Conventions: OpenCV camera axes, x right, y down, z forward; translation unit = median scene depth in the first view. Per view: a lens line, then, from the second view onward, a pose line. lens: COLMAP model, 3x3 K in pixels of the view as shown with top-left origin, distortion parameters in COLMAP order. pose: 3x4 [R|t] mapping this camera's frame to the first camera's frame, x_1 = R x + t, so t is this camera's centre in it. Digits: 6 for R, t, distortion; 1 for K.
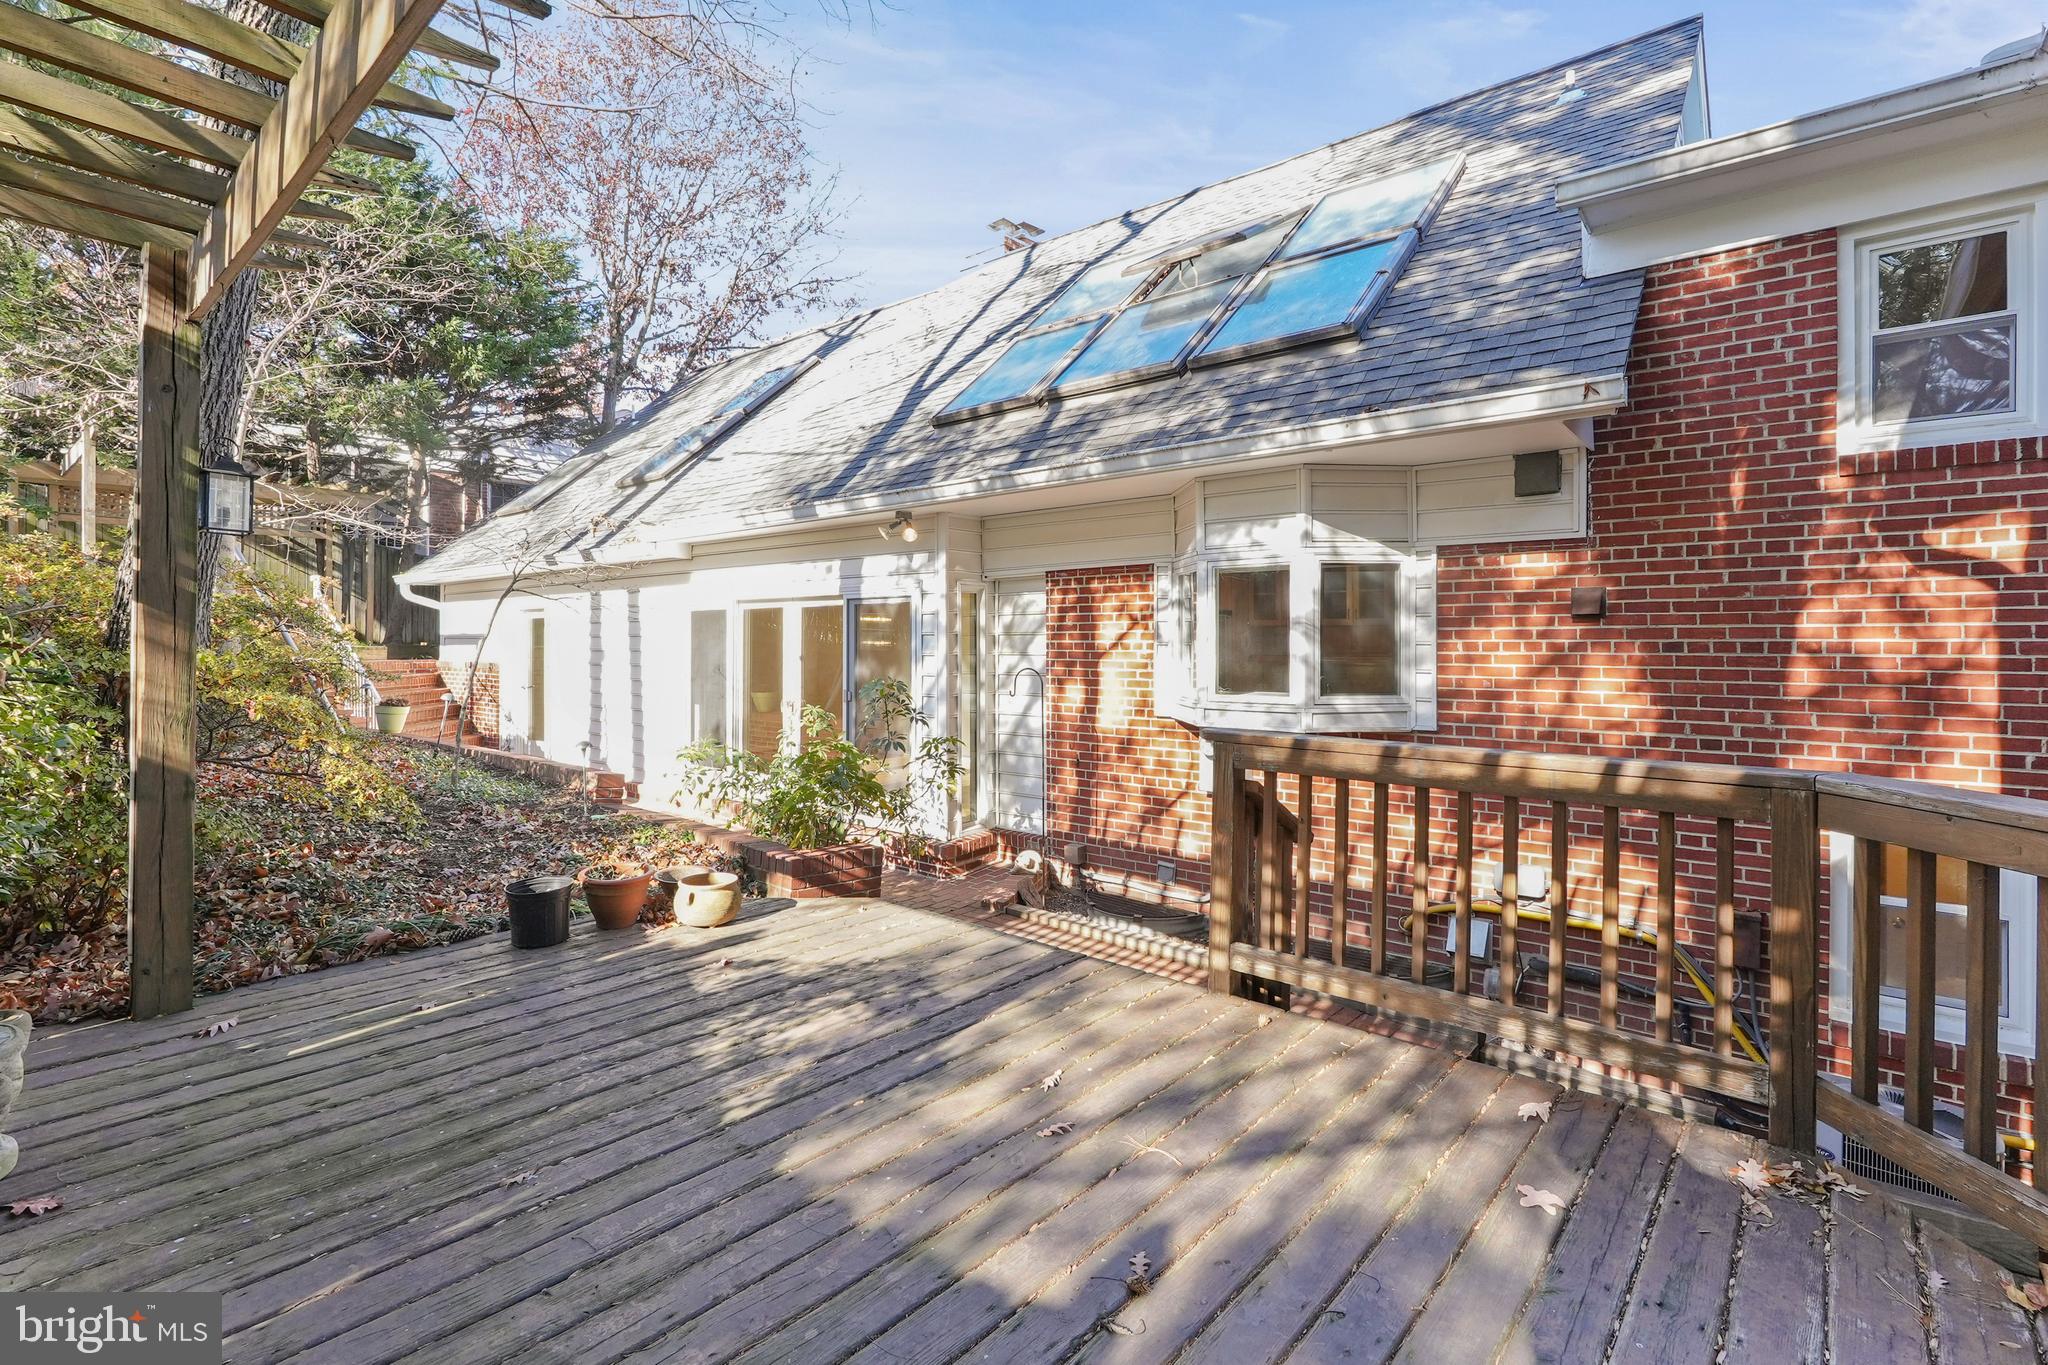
lens RADIAL K [[969.6, 0, 1022.3], [0, 969.6, 646.5], [0, 0, 1]] dist [-0.027955, 0.000969]
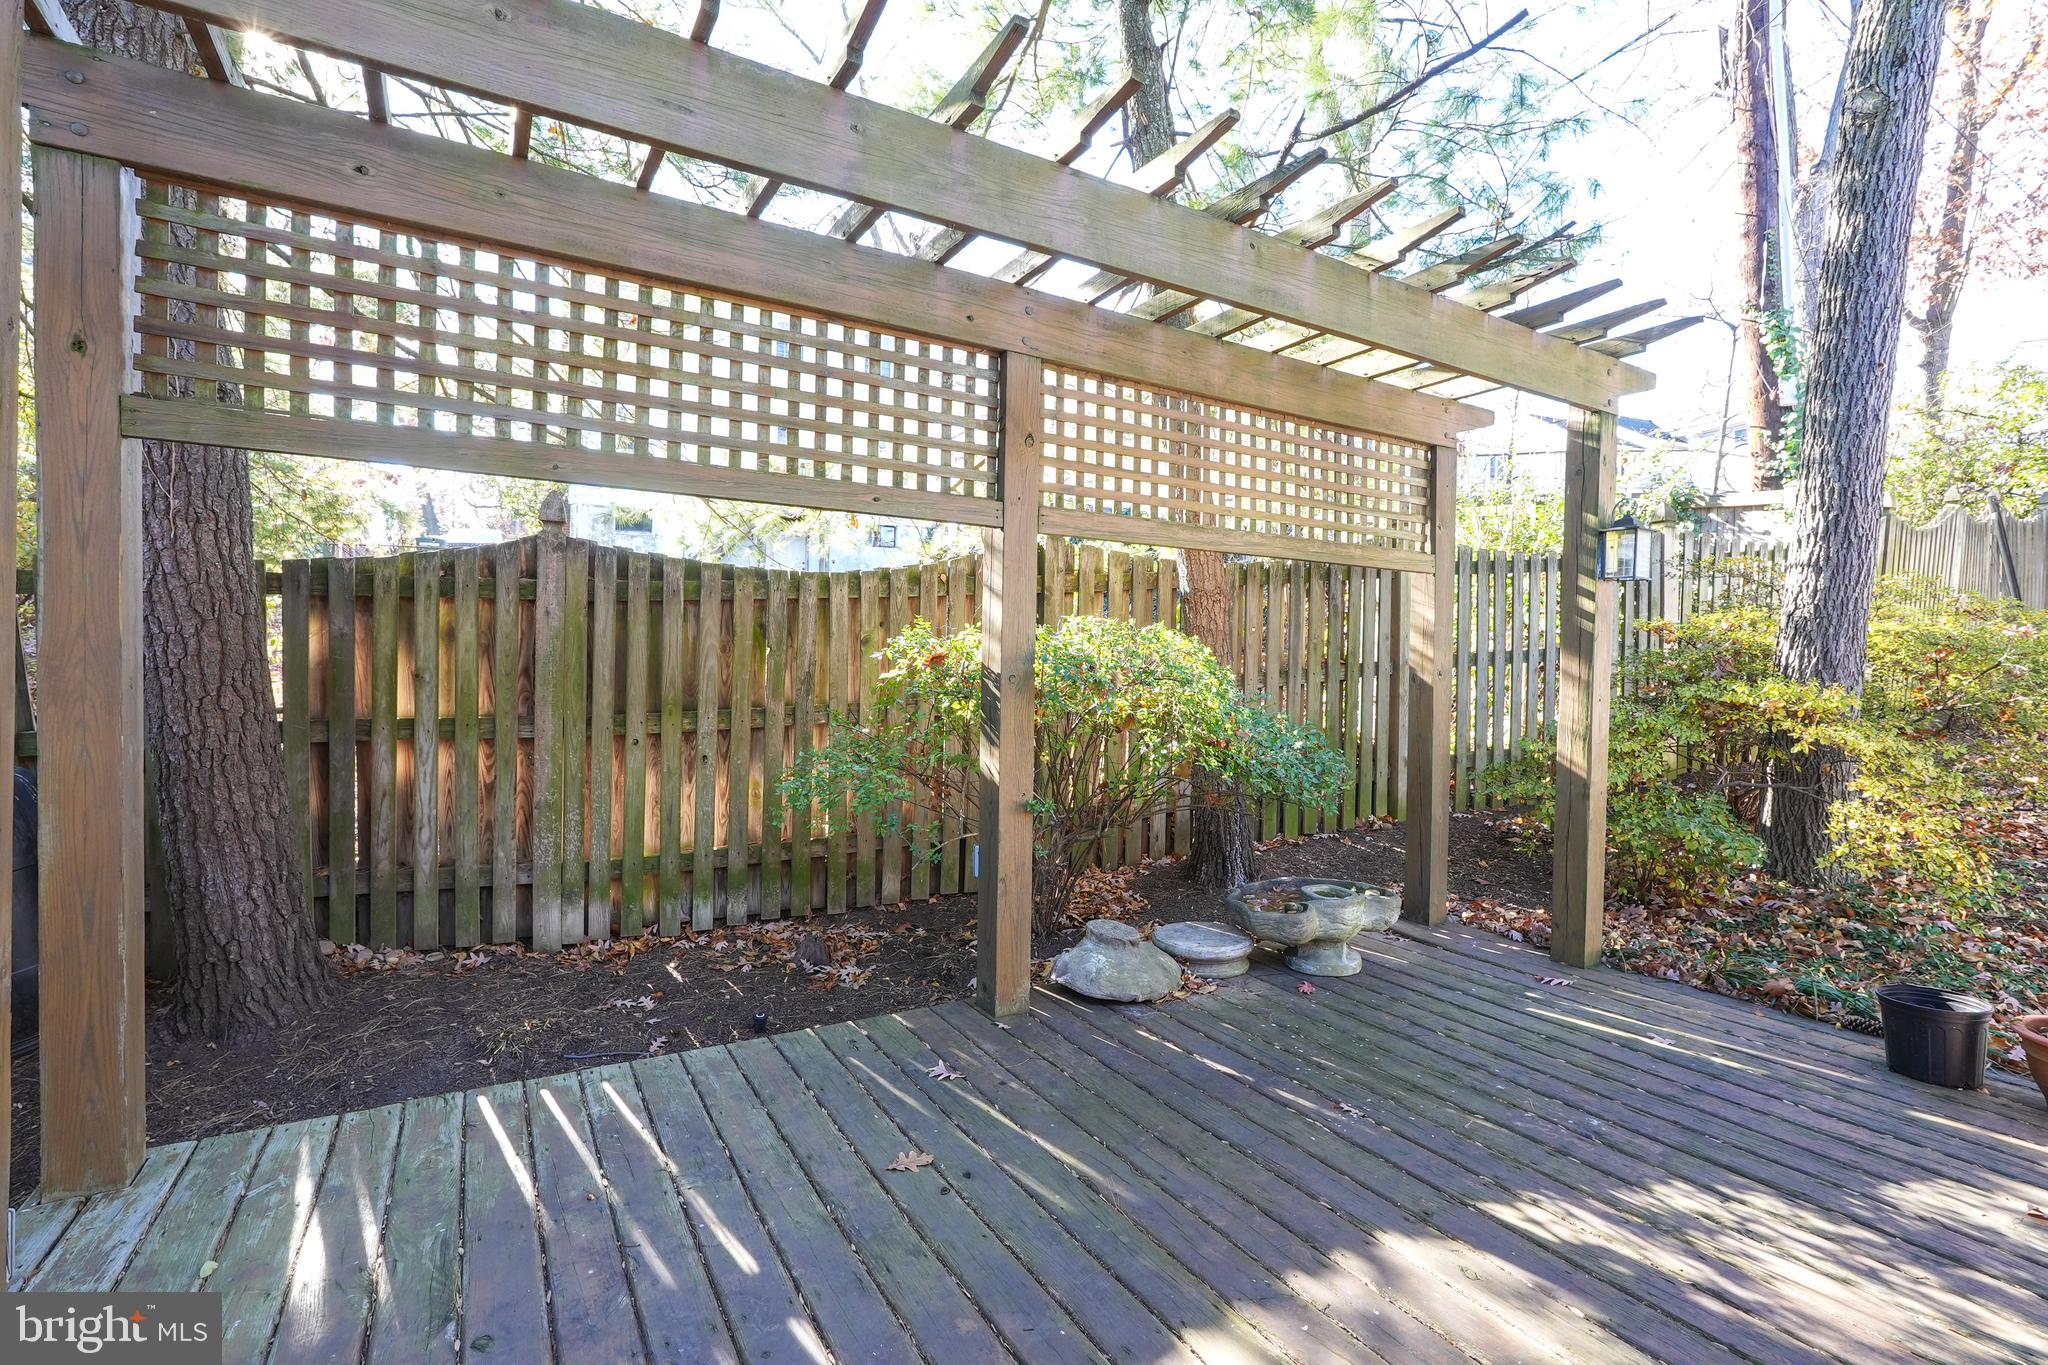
lens RADIAL K [[938.3, 0, 1024.0], [0, 938.3, 682.5], [0, 0, 1]] dist [0.001278, 0.001258]
pose [[-0.305500, 0.009841, -0.952141, 0.367646], [-0.019060, 0.999683, 0.016448, 0.002060], [0.952001, 0.023172, -0.305216, 0.482901]]
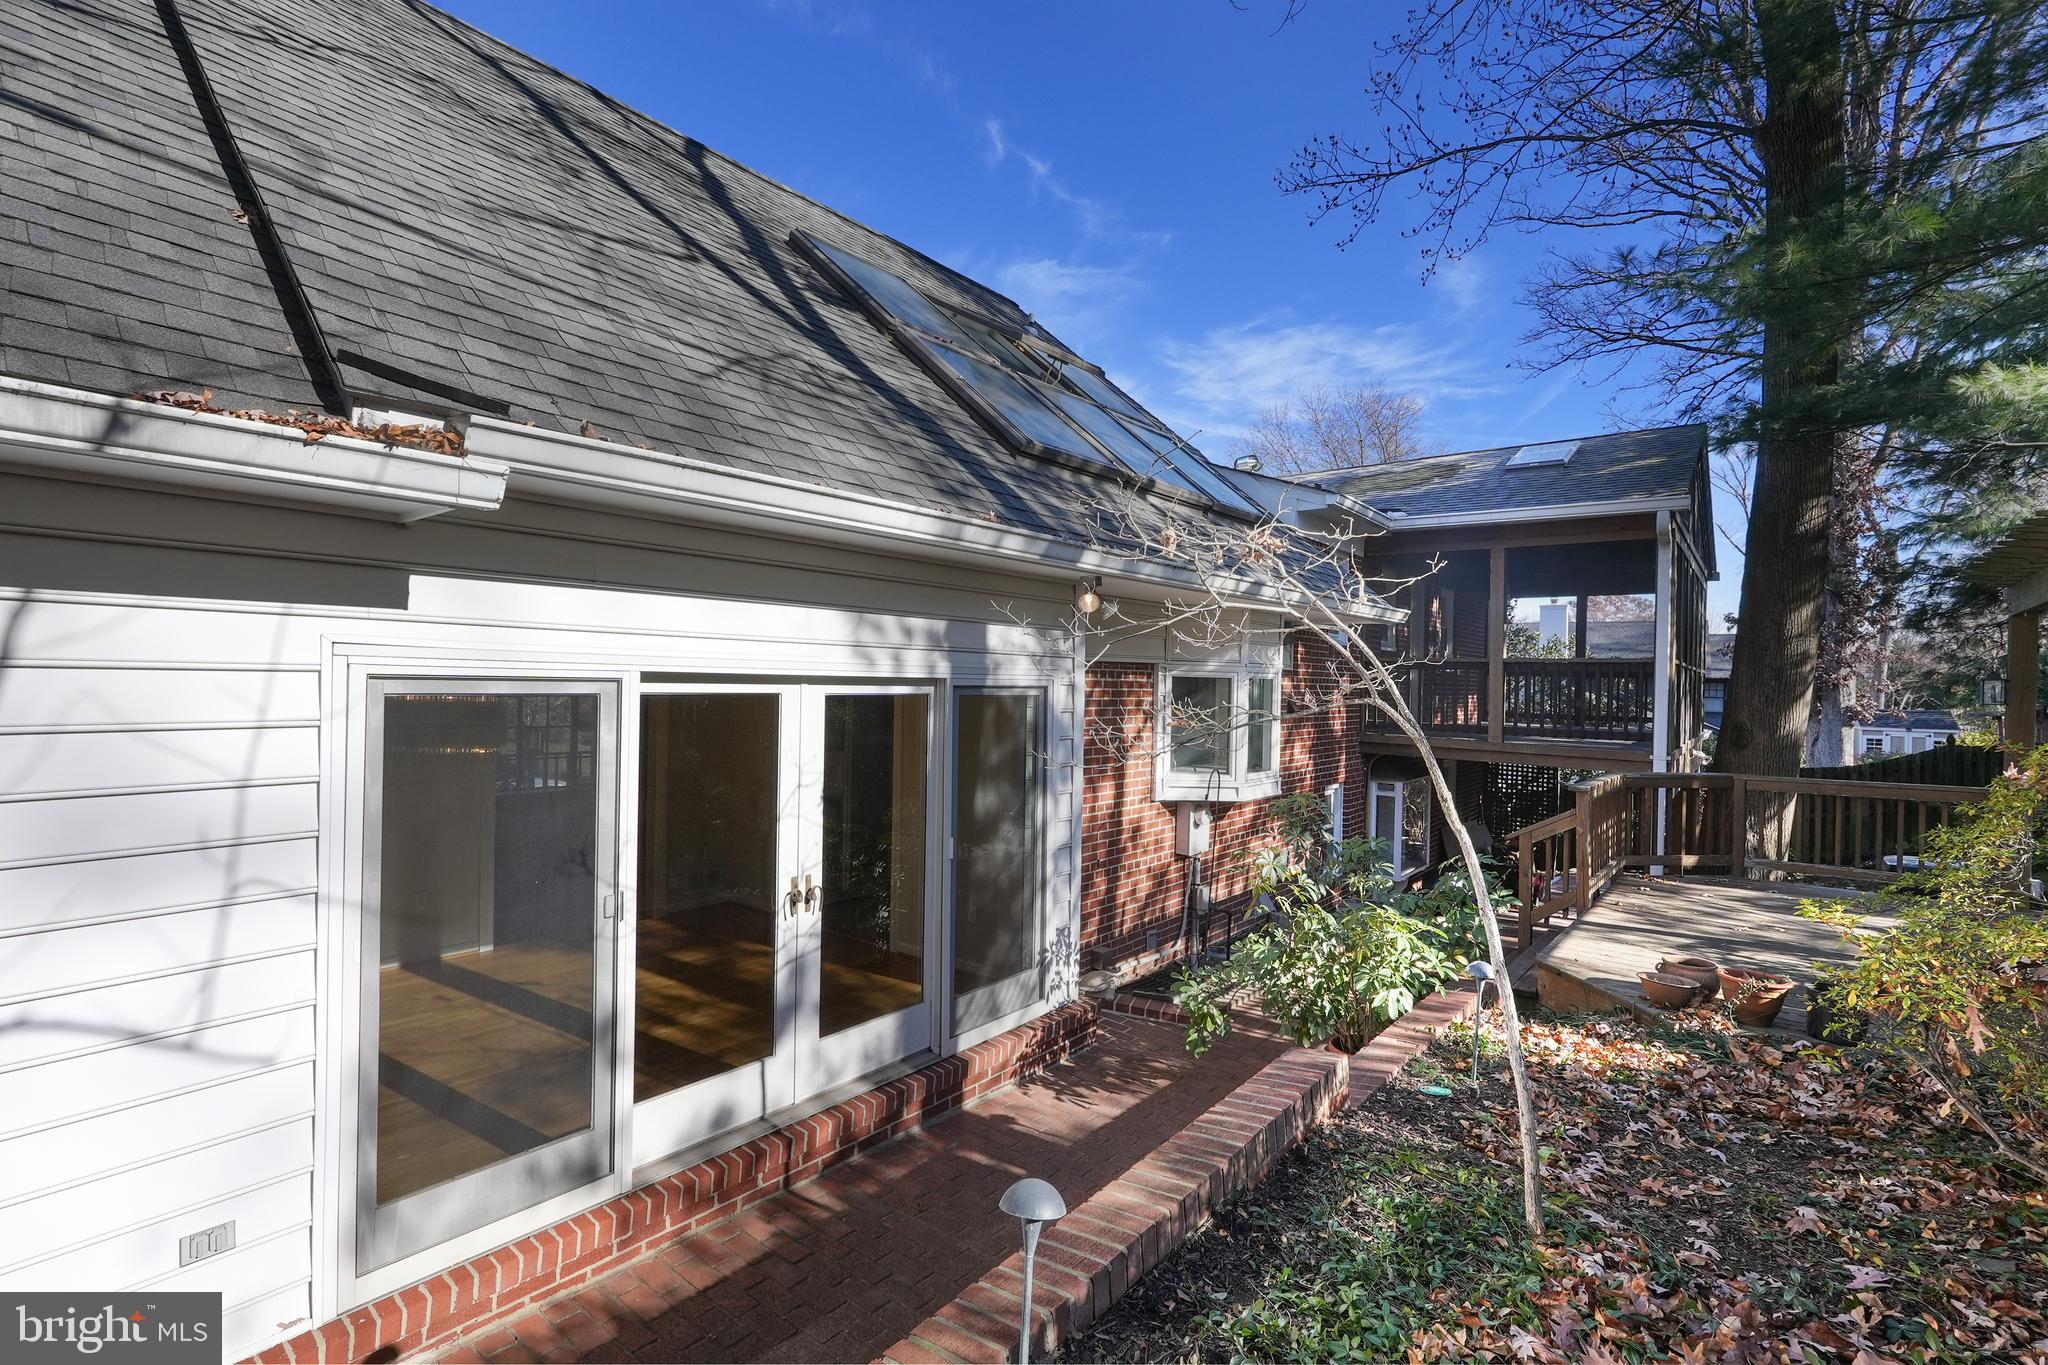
lens RADIAL K [[981.8, 0, 1024.0], [0, 981.8, 682.5], [0, 0, 1]] dist [0.001968, 0.000461]
pose [[-0.068427, -0.005537, 0.997641, -1.360514], [-0.012923, 0.999906, 0.004663, -0.093997], [-0.997572, -0.012573, -0.068492, 1.710734]]
